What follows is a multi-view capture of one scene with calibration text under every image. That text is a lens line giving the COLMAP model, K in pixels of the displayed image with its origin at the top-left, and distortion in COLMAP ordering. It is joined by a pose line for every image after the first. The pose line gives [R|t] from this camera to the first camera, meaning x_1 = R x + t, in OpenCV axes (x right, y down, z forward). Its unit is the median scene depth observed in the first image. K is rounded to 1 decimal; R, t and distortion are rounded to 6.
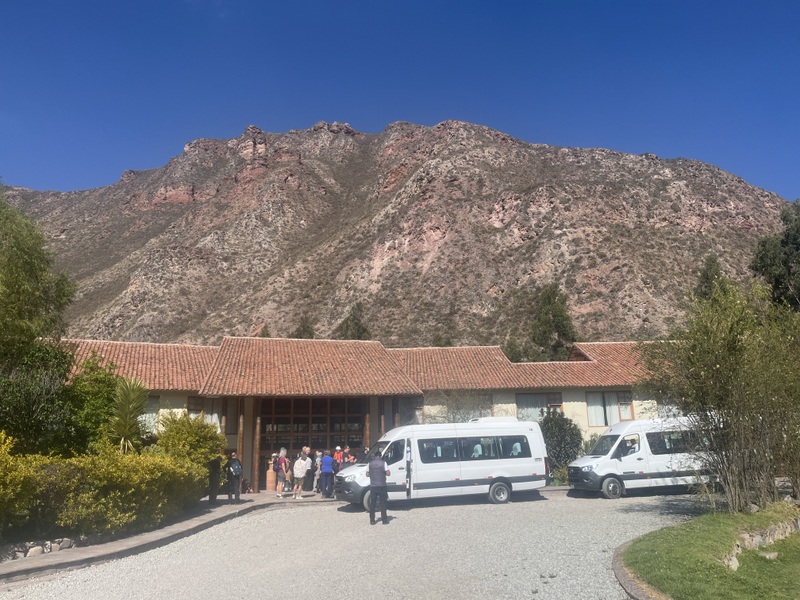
lens RADIAL K [[606.5, 0, 400.0], [0, 606.5, 297.6], [0, 0, 1]] dist [0.039502, -0.014475]
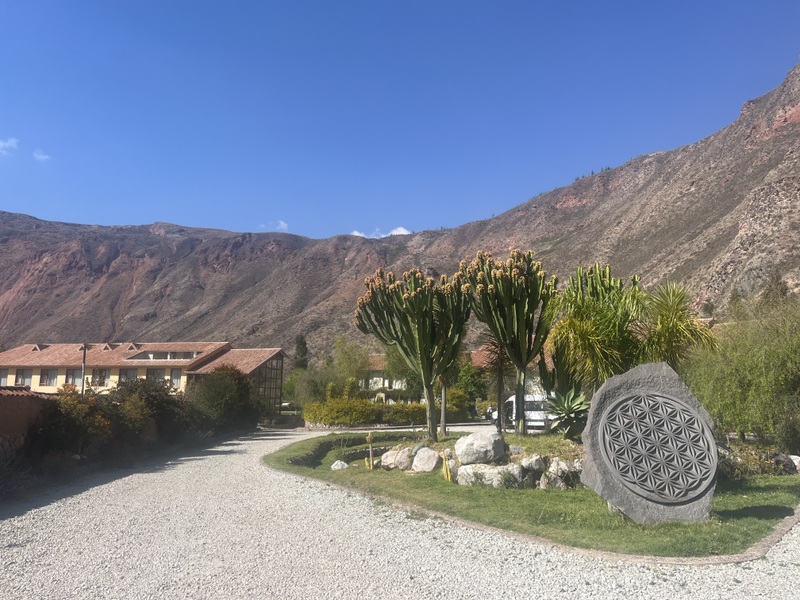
lens RADIAL K [[606.5, 0, 400.9], [0, 606.5, 299.0], [0, 0, 1]] dist [0.039502, -0.014475]
pose [[0.520767, -0.106038, -0.847088, 0.116903], [0.194929, 0.980813, -0.002940, -0.013849], [0.831146, -0.163591, 0.531445, -0.032063]]
